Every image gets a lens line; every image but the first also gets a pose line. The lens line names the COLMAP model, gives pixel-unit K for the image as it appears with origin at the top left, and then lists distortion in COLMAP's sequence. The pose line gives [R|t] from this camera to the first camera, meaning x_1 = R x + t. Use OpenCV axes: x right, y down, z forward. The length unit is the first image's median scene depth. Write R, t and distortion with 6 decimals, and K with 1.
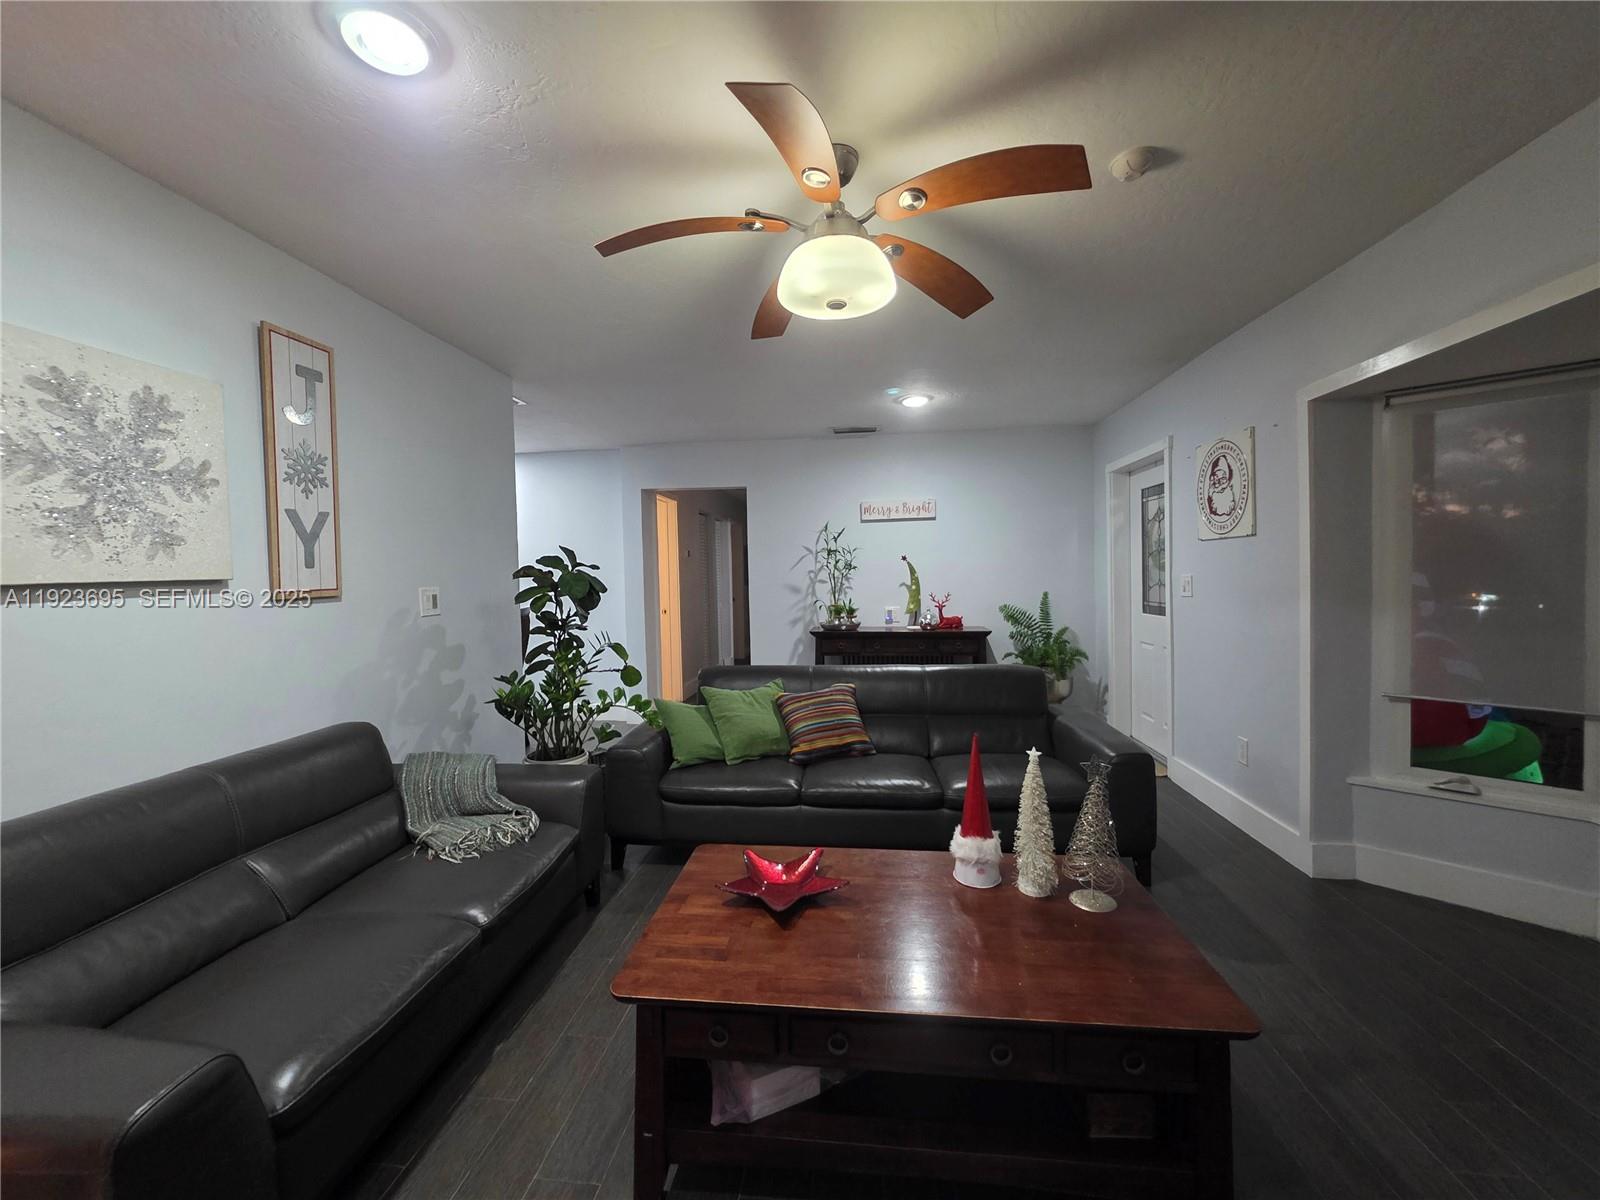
lens RADIAL K [[646.5, 0, 785.6], [0, 646.5, 589.9], [0, 0, 1]] dist [0.000419, 0.000089]
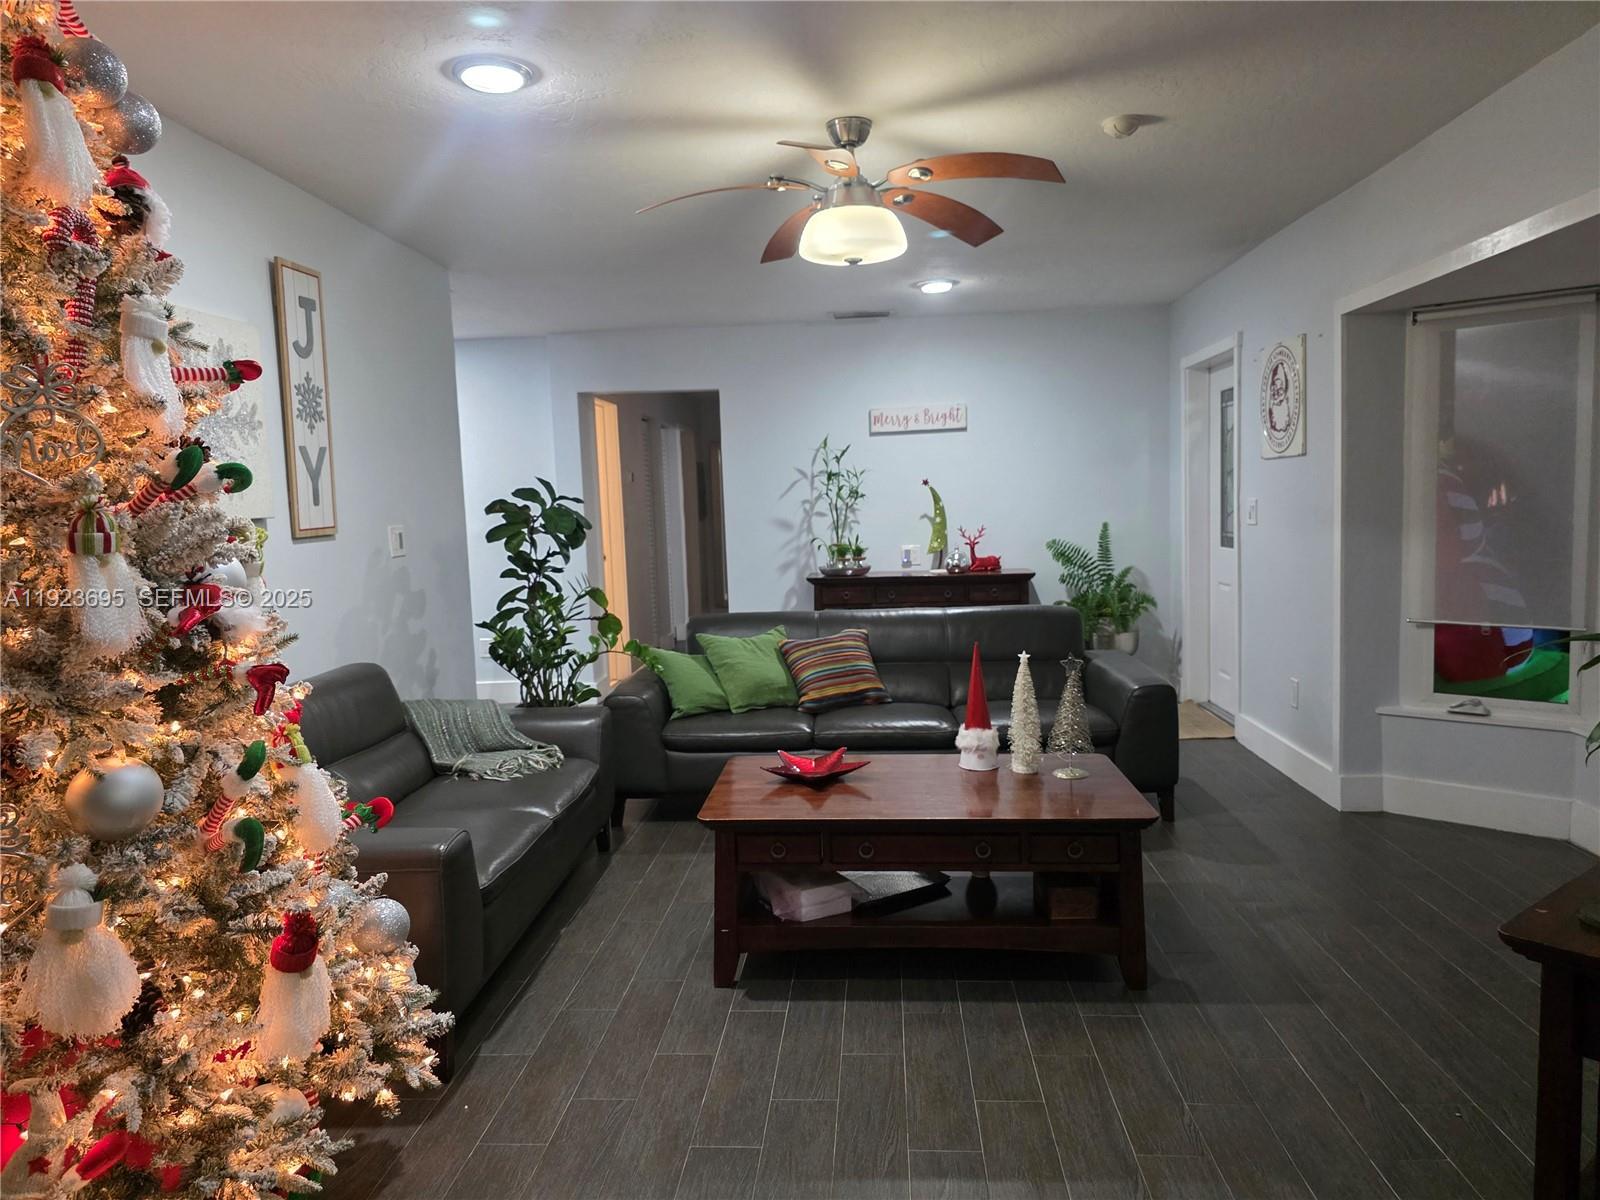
lens RADIAL K [[1105.2, 0, 800.0], [0, 1105.2, 600.0], [0, 0, 1]] dist [0.064854, -0.001955]
pose [[0.998207, -0.017913, 0.057118, -0.078280], [0.014221, 0.997822, 0.064407, 0.007529], [-0.058147, -0.063479, 0.996288, -0.554831]]
